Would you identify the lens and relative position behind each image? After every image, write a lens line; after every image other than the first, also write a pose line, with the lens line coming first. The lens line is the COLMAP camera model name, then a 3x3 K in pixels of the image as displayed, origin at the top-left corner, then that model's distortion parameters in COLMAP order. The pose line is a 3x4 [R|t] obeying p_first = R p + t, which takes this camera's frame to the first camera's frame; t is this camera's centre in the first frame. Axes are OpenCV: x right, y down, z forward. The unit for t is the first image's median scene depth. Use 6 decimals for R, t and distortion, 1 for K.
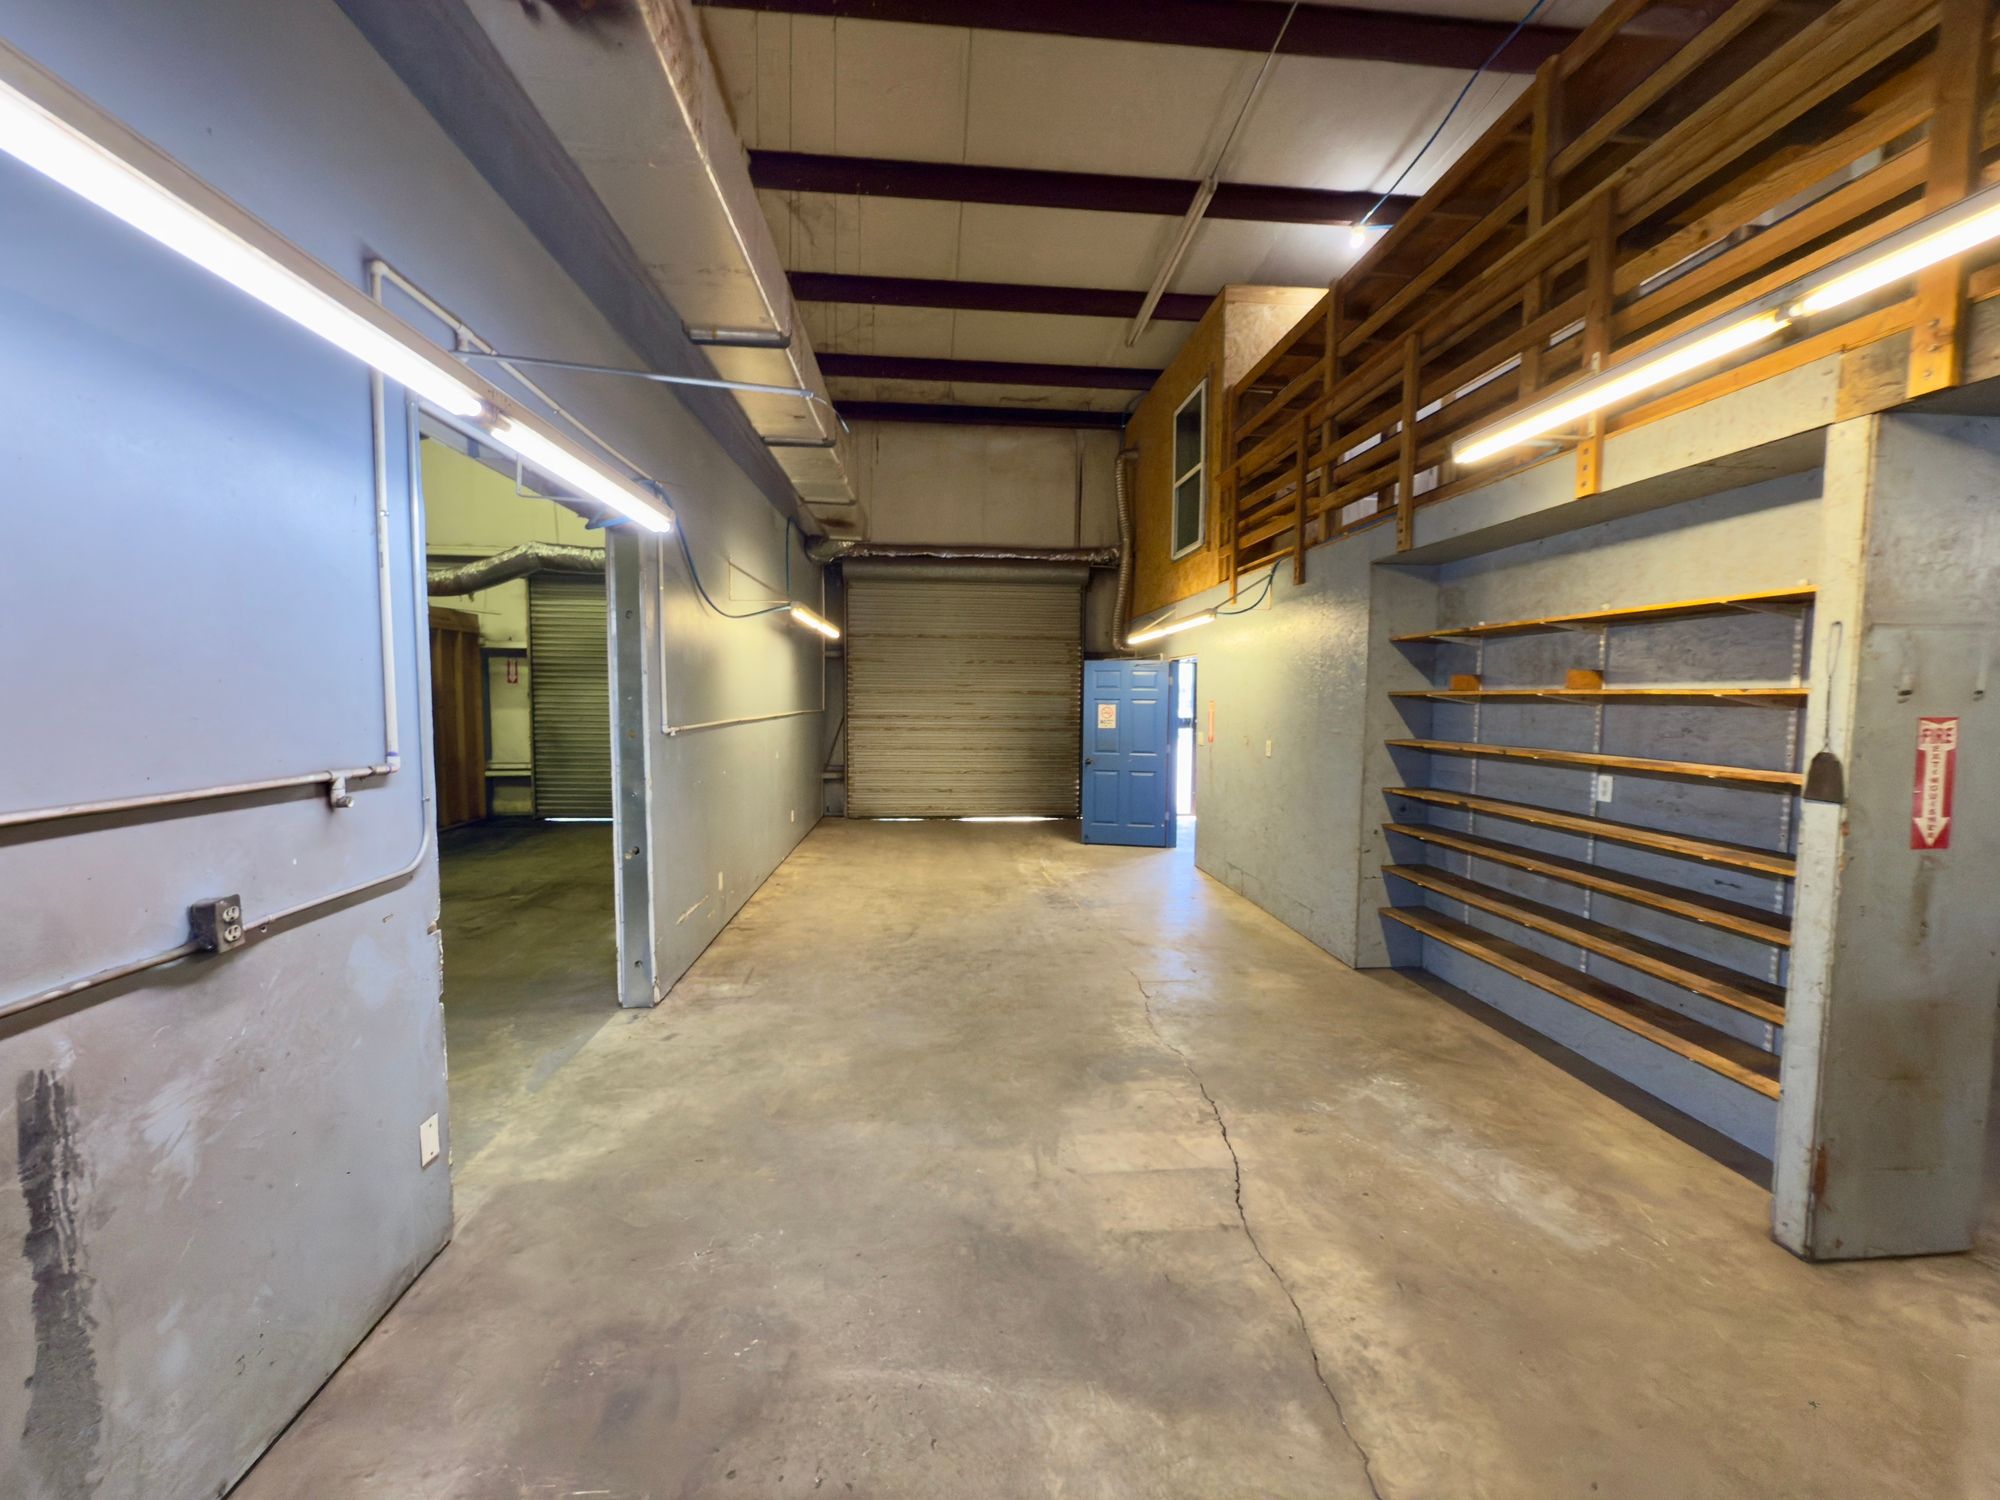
lens RADIAL K [[801.2, 0, 999.6], [0, 801.2, 754.5], [0, 0, 1]] dist [-0.001500, -0.000121]
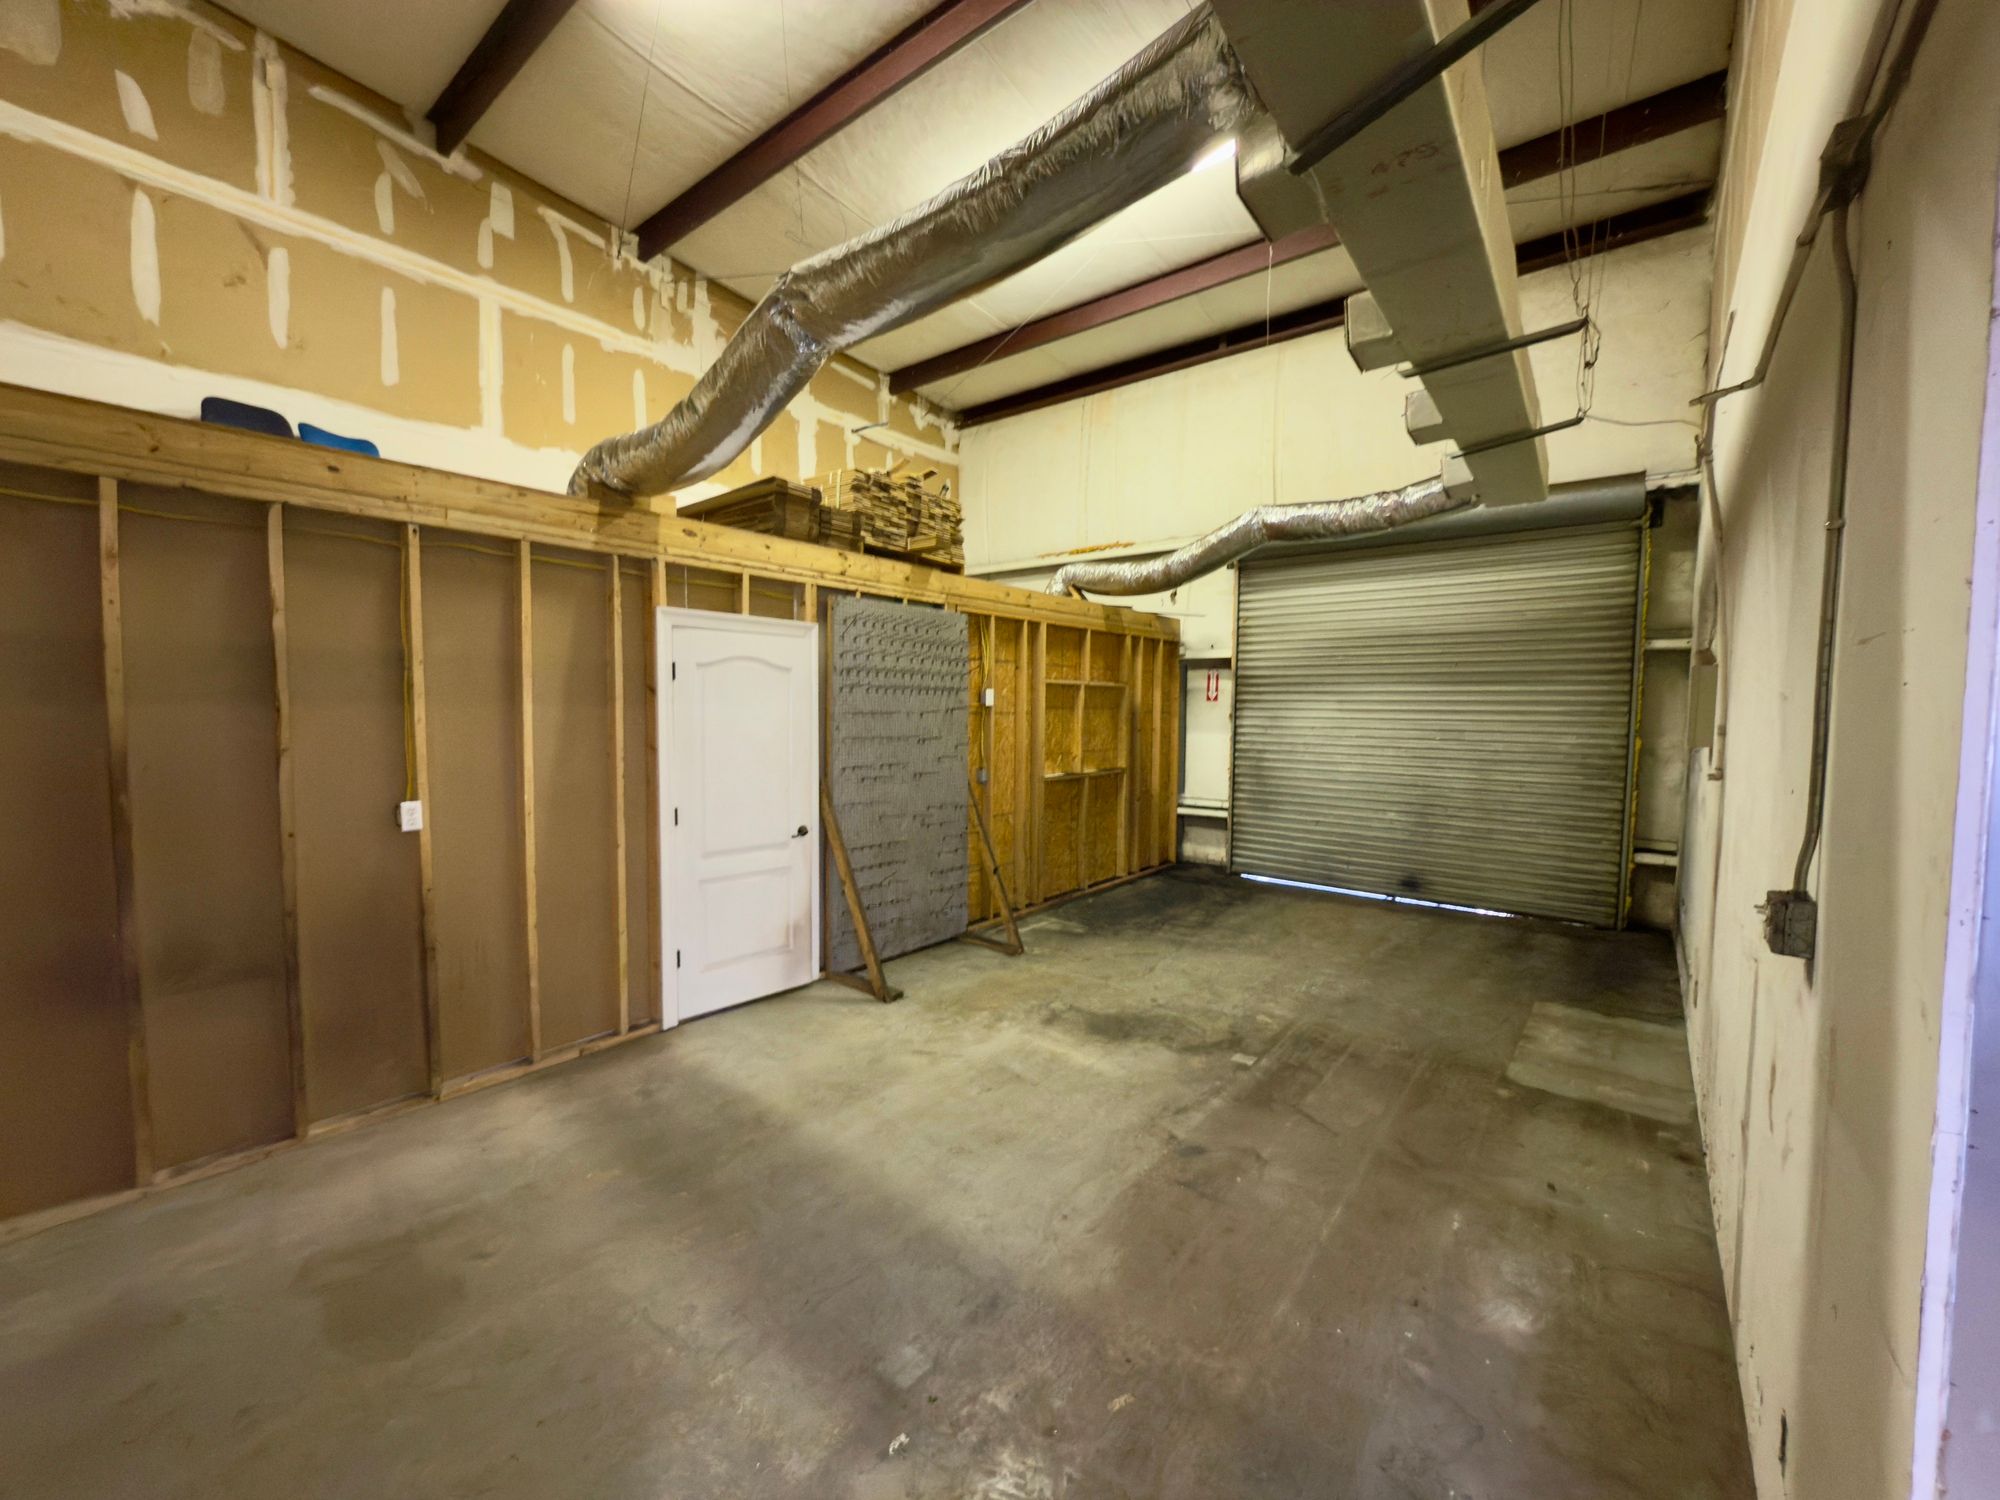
lens RADIAL K [[801.2, 0, 997.2], [0, 801.2, 749.4], [0, 0, 1]] dist [-0.001500, -0.000121]
pose [[0.723493, 0.031402, -0.689618, -0.214072], [-0.038829, 0.999235, 0.004764, -0.037369], [0.689239, 0.023330, 0.724158, 0.278099]]
